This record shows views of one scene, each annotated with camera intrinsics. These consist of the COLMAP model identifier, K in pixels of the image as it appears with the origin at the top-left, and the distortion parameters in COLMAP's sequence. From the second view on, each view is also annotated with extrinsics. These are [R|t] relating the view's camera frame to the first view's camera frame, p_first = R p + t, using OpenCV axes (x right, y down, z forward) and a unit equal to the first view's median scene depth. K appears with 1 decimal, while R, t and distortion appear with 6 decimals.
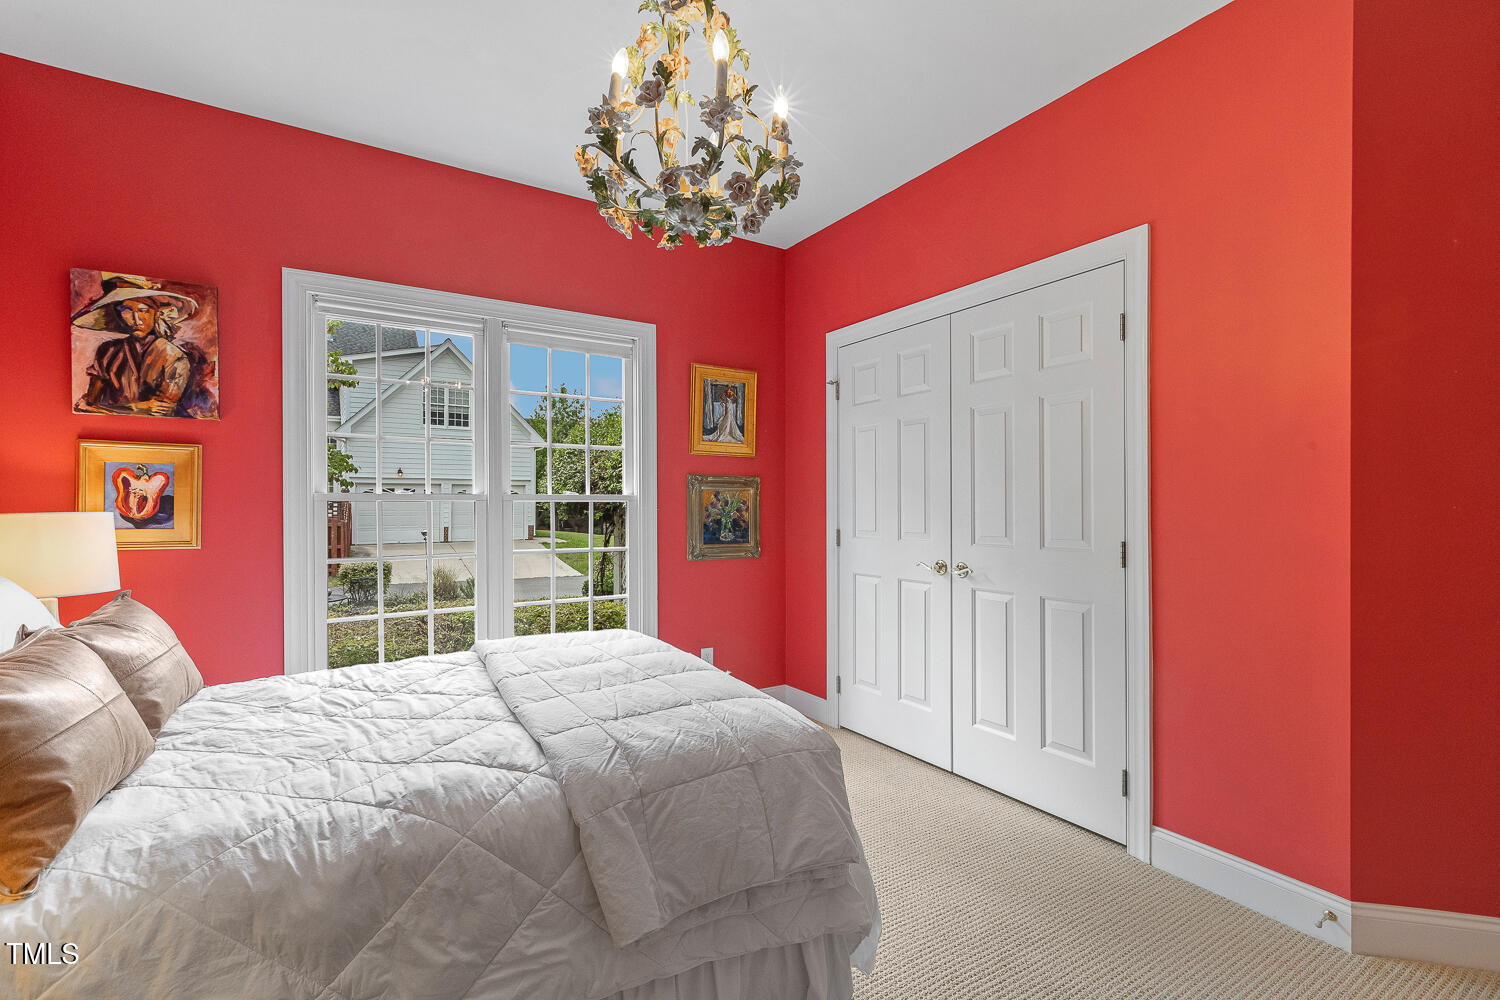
lens RADIAL K [[669.1, 0, 750.4], [0, 669.1, 504.6], [0, 0, 1]] dist [0.007745, -0.001555]
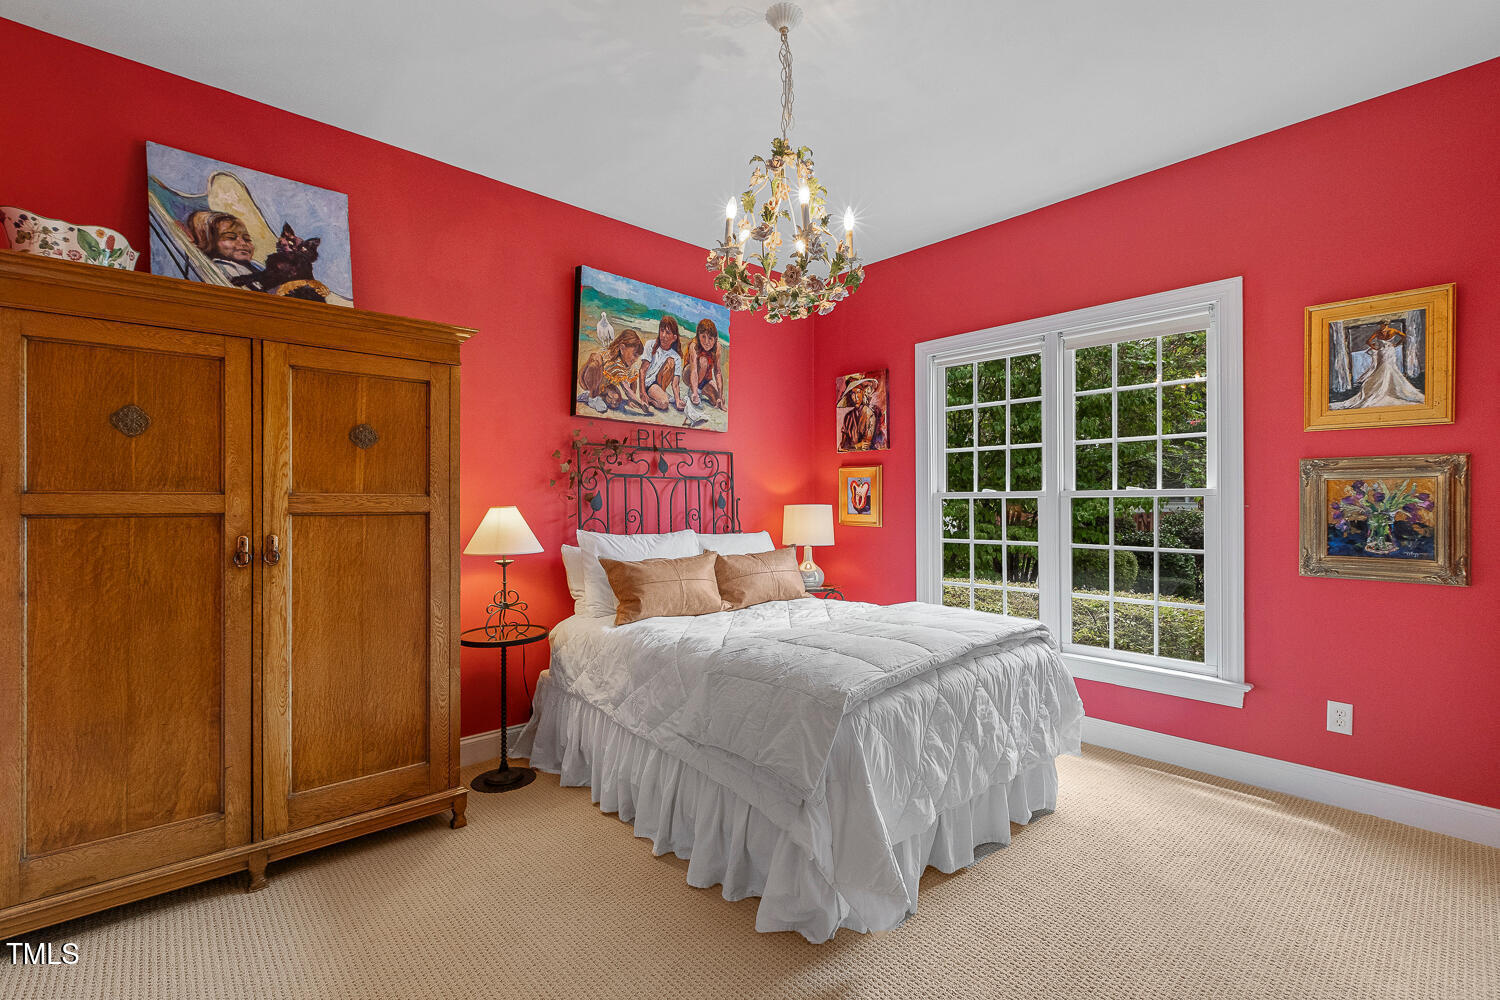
lens RADIAL K [[669.1, 0, 754.4], [0, 669.1, 500.9], [0, 0, 1]] dist [0.007745, -0.001555]
pose [[0.185604, 0.000347, -0.982625, 0.527396], [0.003938, 0.999992, 0.001097, -0.002041], [0.982617, -0.004073, 0.185601, 0.264970]]
